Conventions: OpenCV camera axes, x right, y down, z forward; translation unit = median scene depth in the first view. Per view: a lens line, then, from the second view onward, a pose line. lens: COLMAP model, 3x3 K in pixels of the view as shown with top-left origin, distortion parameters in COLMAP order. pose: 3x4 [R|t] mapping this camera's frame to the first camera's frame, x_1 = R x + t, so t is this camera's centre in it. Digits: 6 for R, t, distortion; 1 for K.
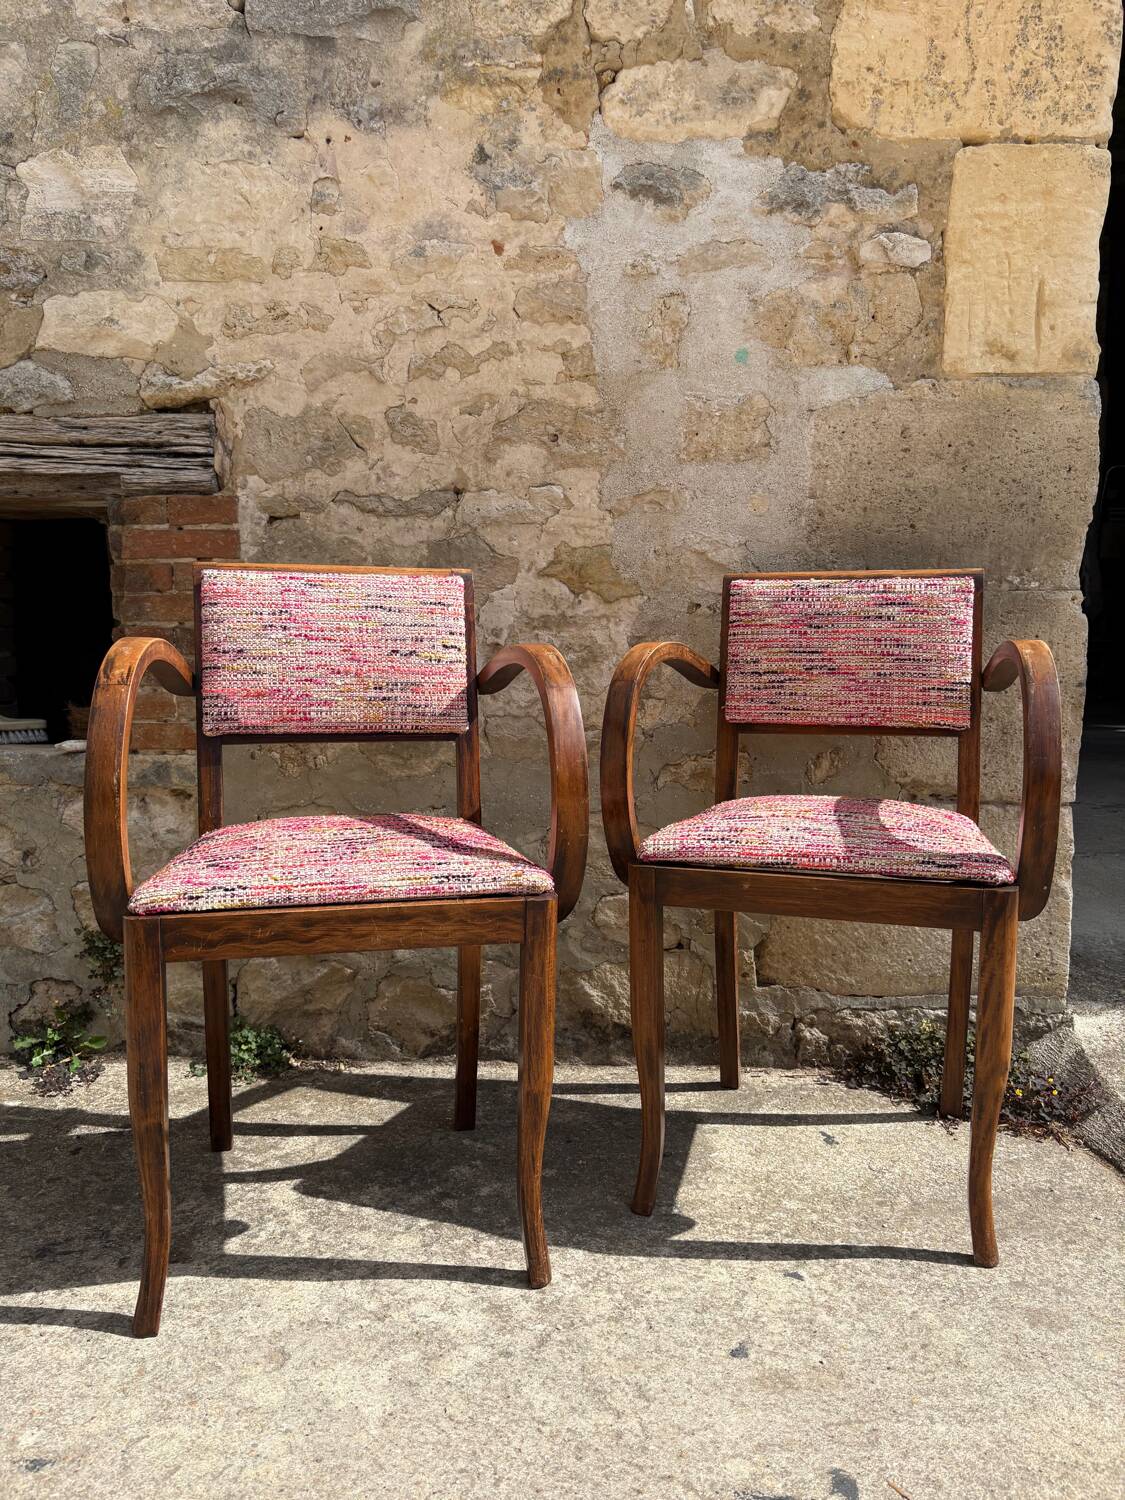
lens RADIAL K [[1145.3, 0, 562.8], [0, 1145.3, 753.3], [0, 0, 1]] dist [0.034964, -0.042079]
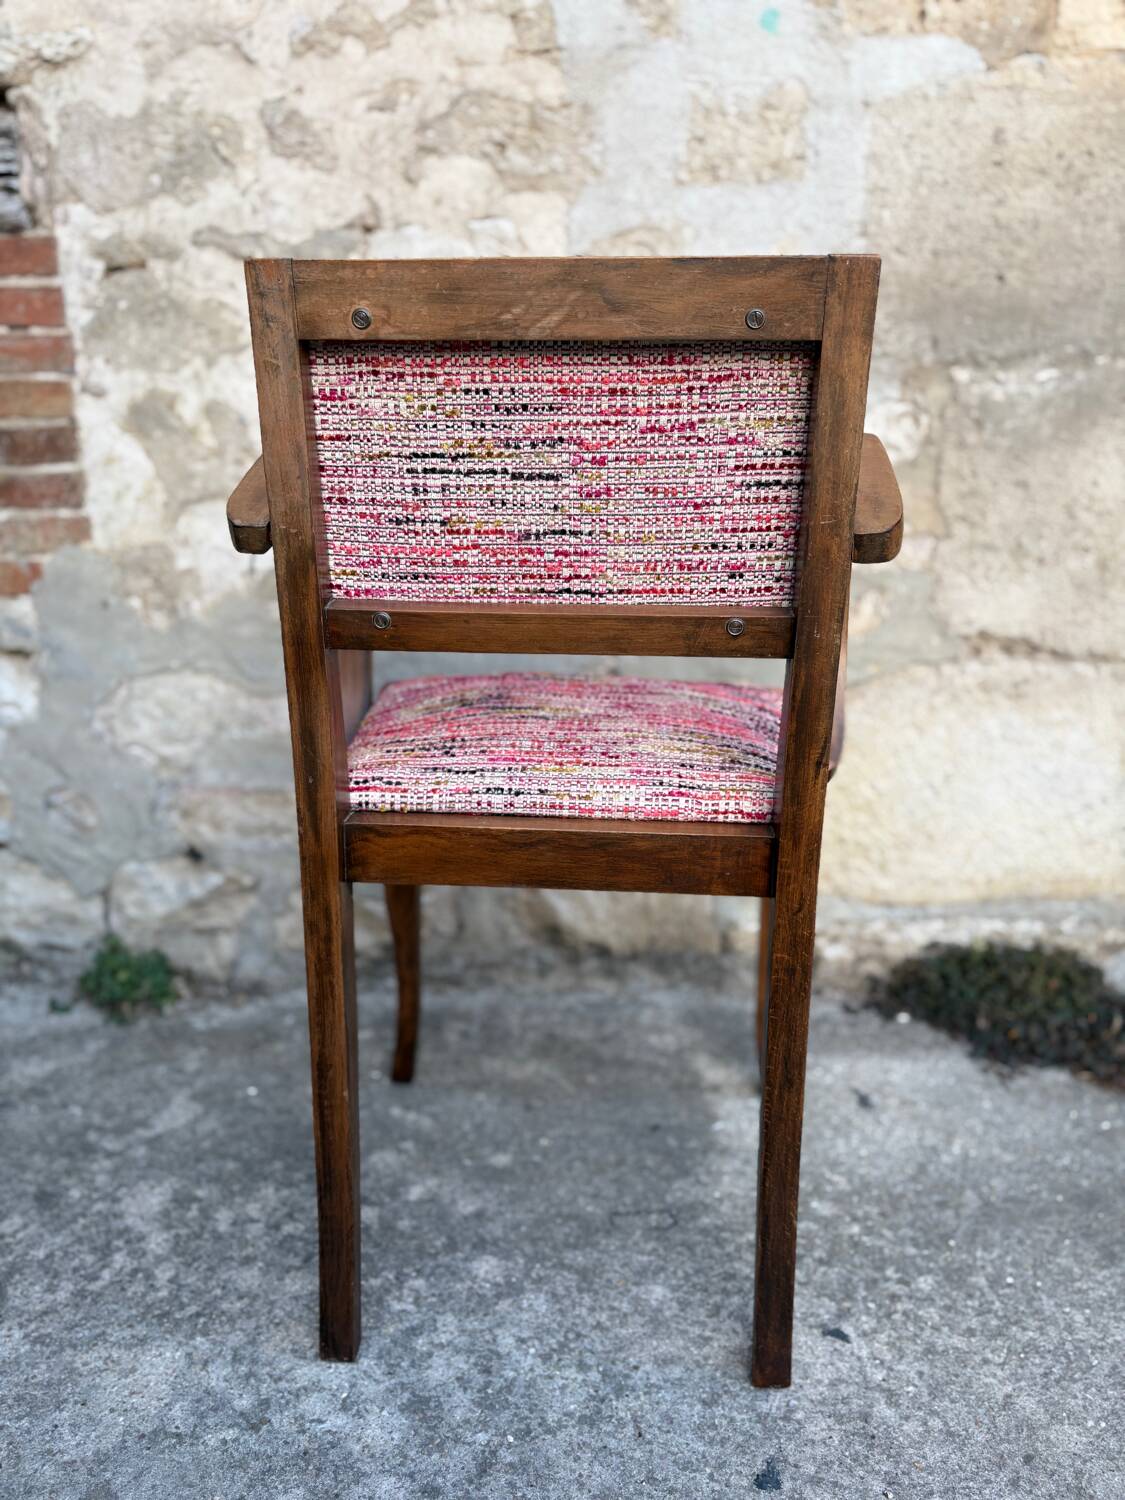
lens RADIAL K [[1143.6, 0, 557.8], [0, 1143.6, 751.8], [0, 0, 1]] dist [0.056519, -0.076017]
pose [[0.999790, -0.008118, 0.018835, 0.011285], [0.005272, 0.989191, 0.146539, -0.011737], [-0.019822, -0.146409, 0.989026, 0.250783]]
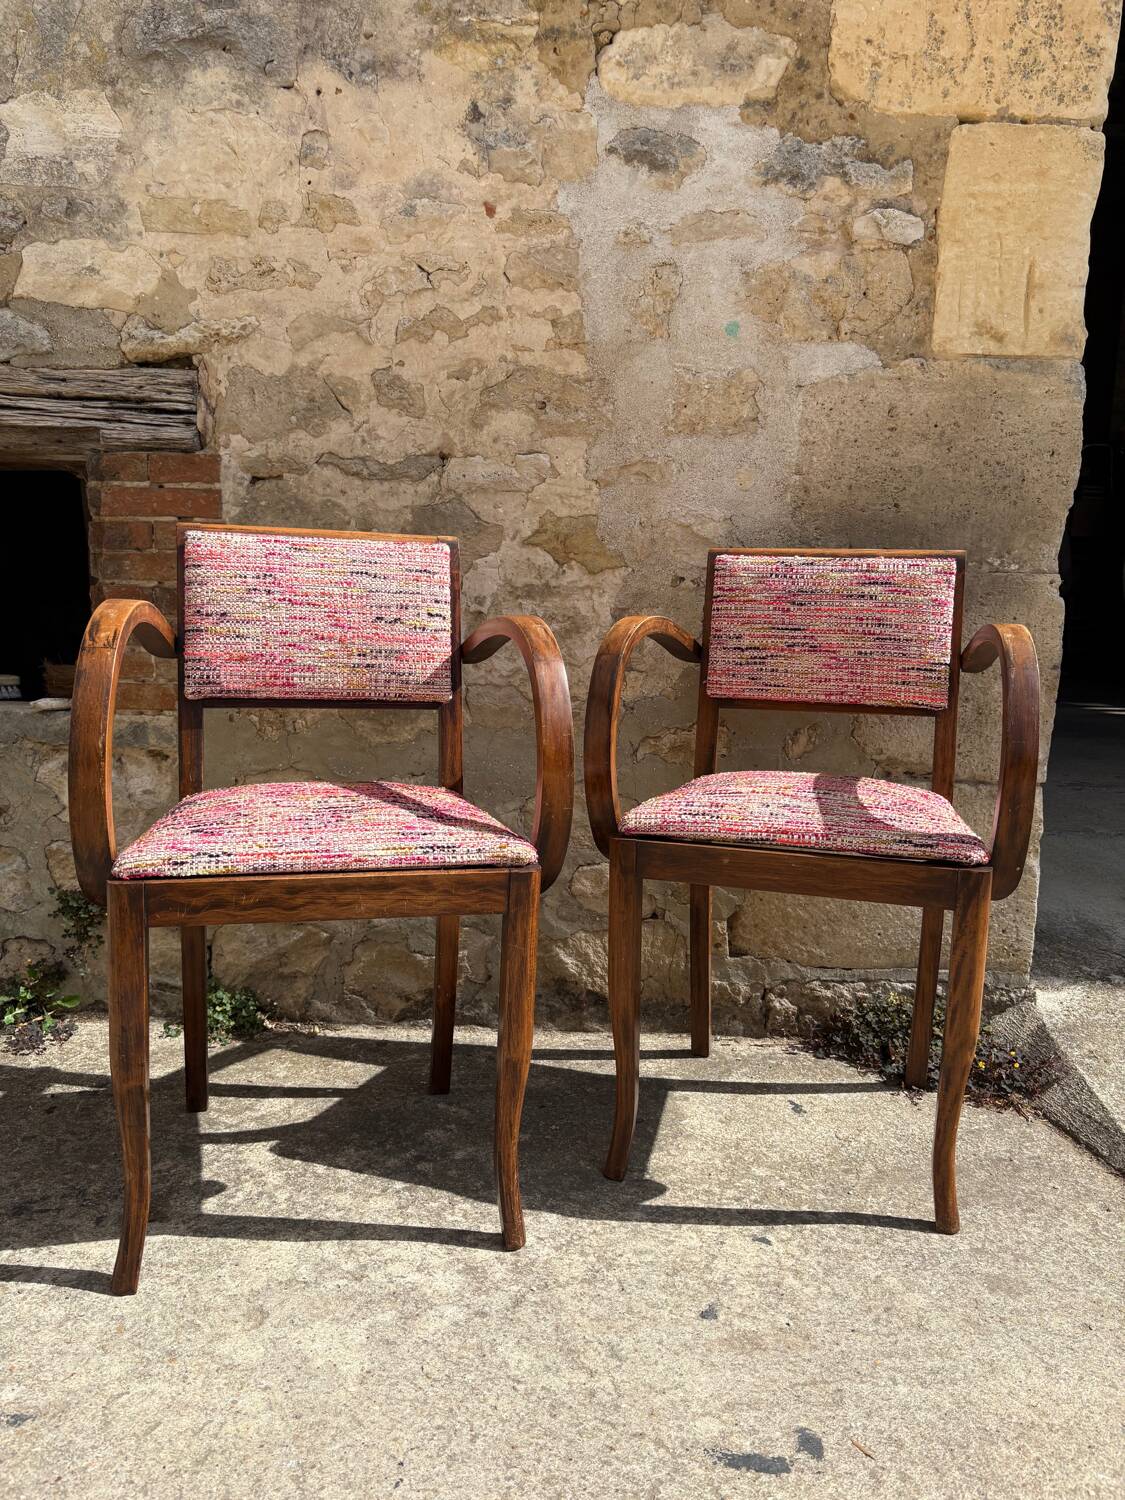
lens RADIAL K [[1145.3, 0, 562.8], [0, 1145.3, 753.3], [0, 0, 1]] dist [0.034964, -0.042079]
pose [[0.999331, 0.022340, 0.028945, -0.011881], [-0.023266, 0.999215, 0.032069, -0.006449], [-0.028206, -0.032721, 0.999066, -0.003617]]
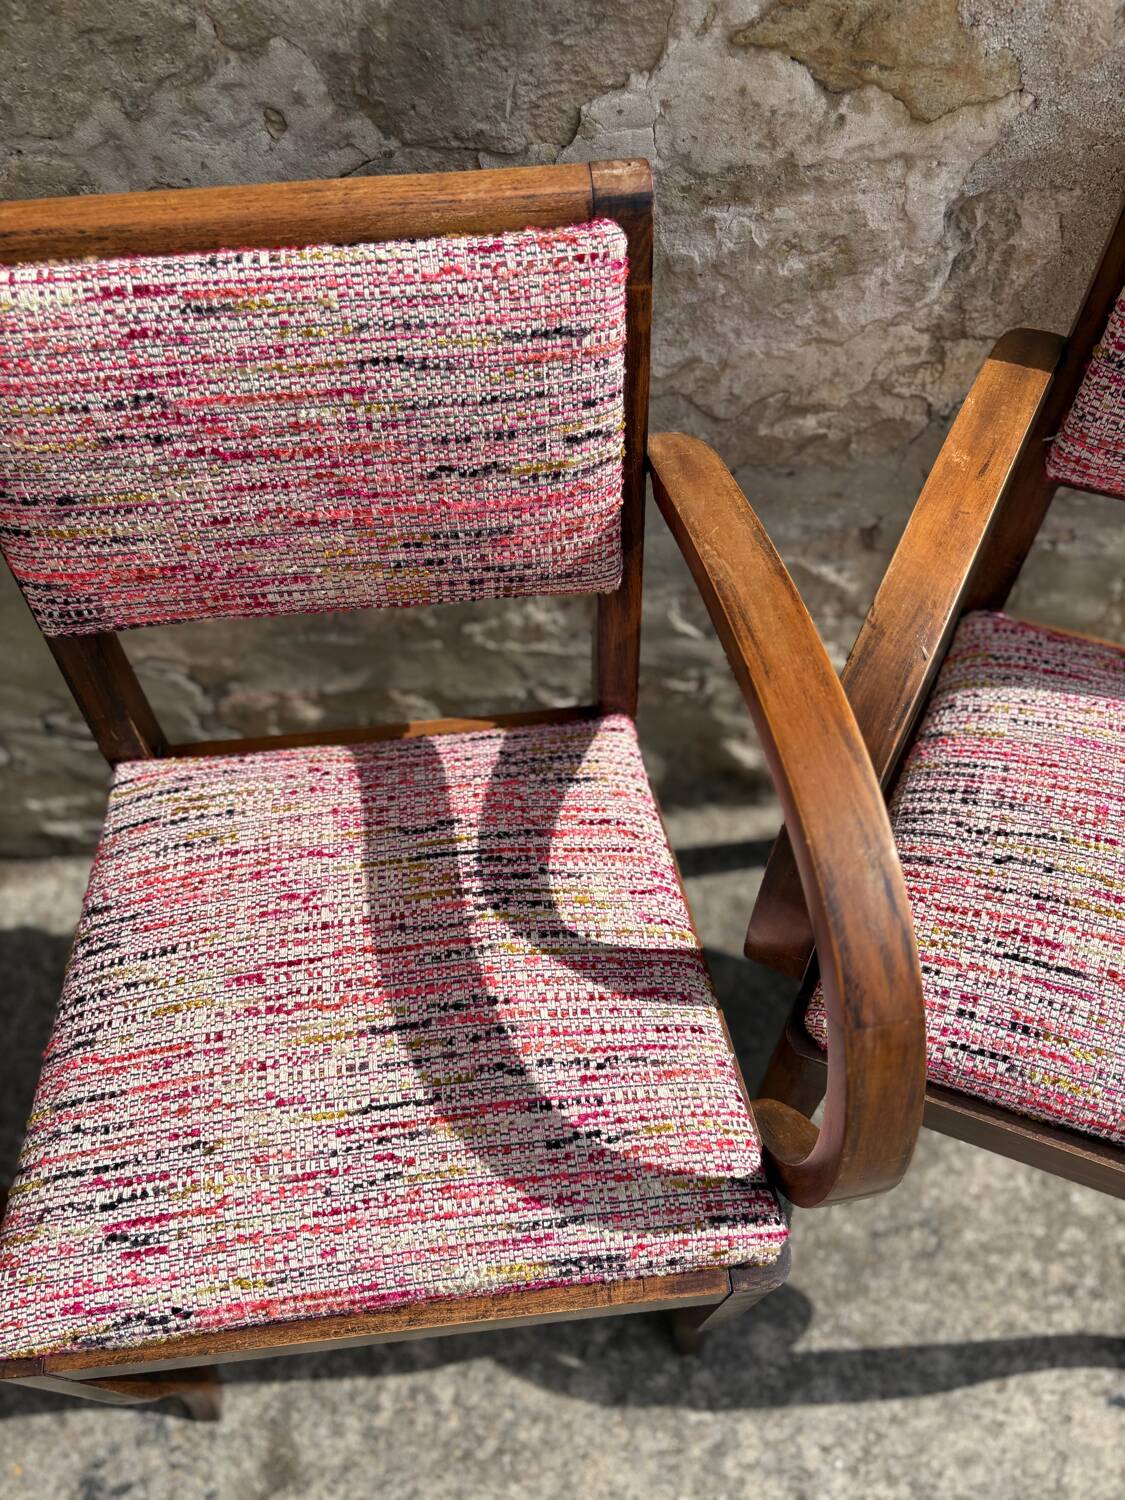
lens RADIAL K [[1153.5, 0, 562.8], [0, 1153.5, 748.8], [0, 0, 1]] dist [0.019117, -0.030248]
pose [[0.992246, -0.110026, 0.057812, -0.116554], [0.023706, 0.624132, 0.780959, -0.304912], [-0.122009, -0.773533, 0.621901, 0.669598]]
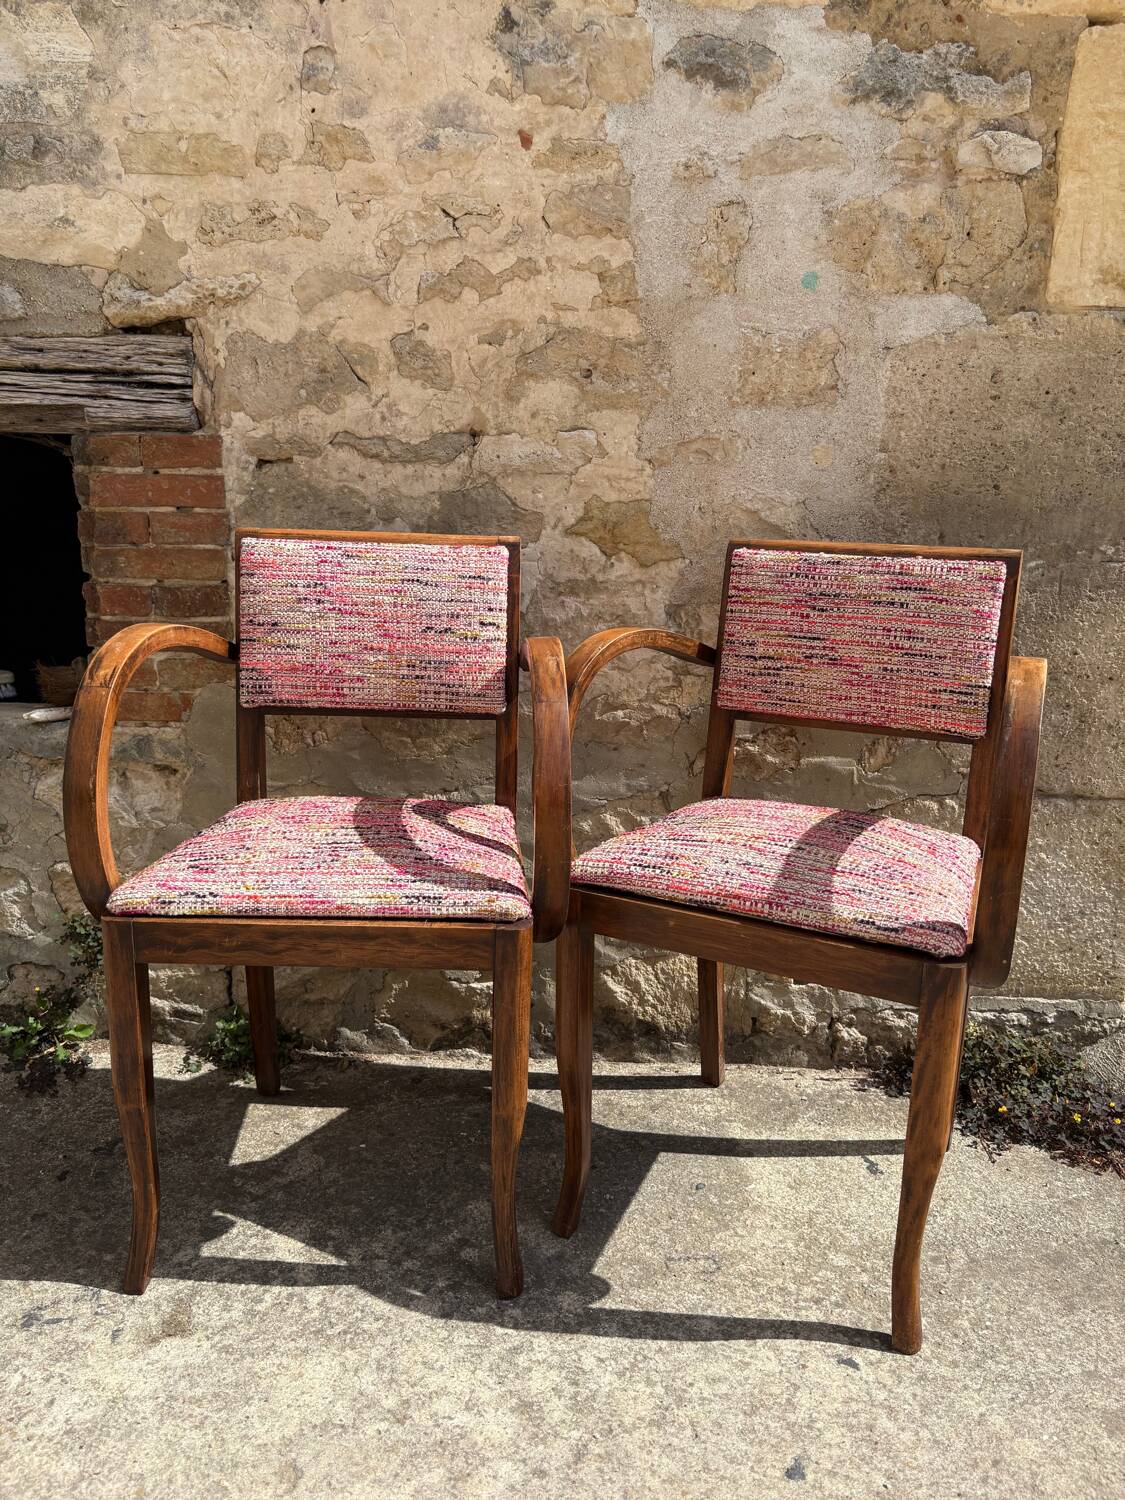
lens RADIAL K [[1140.7, 0, 555.2], [0, 1140.7, 753.6], [0, 0, 1]] dist [0.050583, -0.067324]
pose [[0.999884, 0.014116, 0.005771, -0.033345], [-0.014744, 0.991500, 0.129270, -0.105809], [-0.003897, -0.129340, 0.991593, 0.113599]]
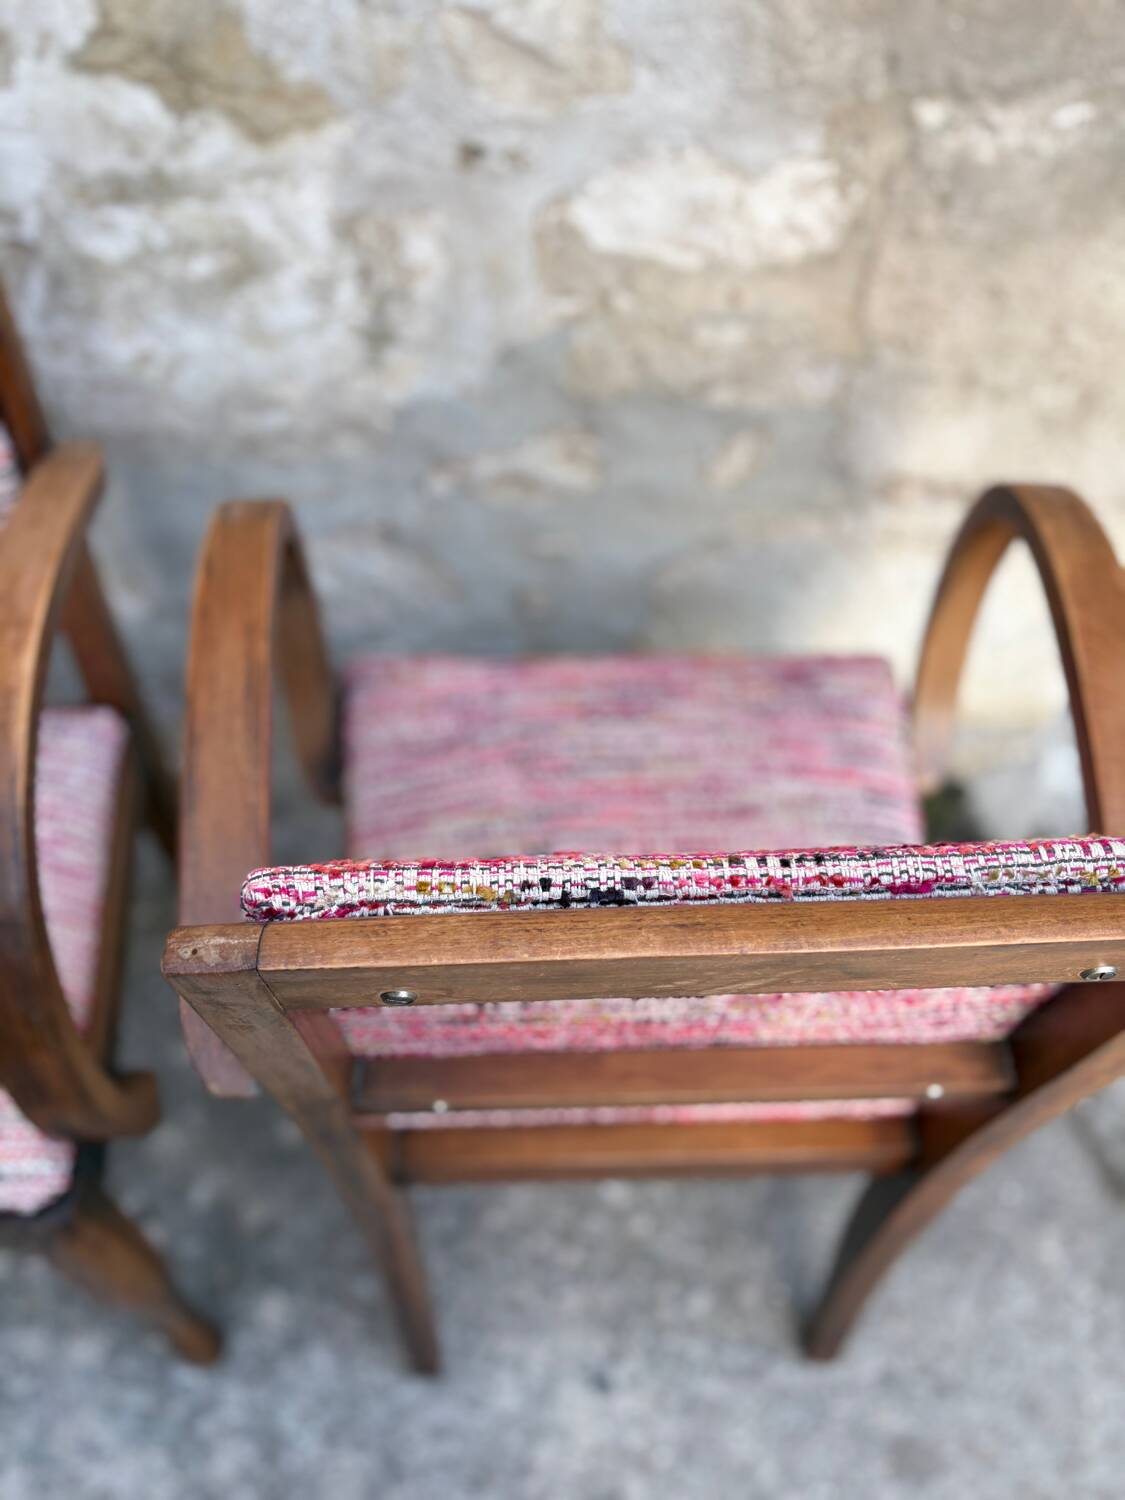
lens RADIAL K [[1153.5, 0, 562.8], [0, 1153.5, 748.8], [0, 0, 1]] dist [0.019117, -0.030248]
pose [[0.996050, -0.063053, 0.062526, 0.112227], [-0.000907, 0.696874, 0.717193, -0.289453], [-0.088794, -0.714416, 0.694064, 0.569793]]
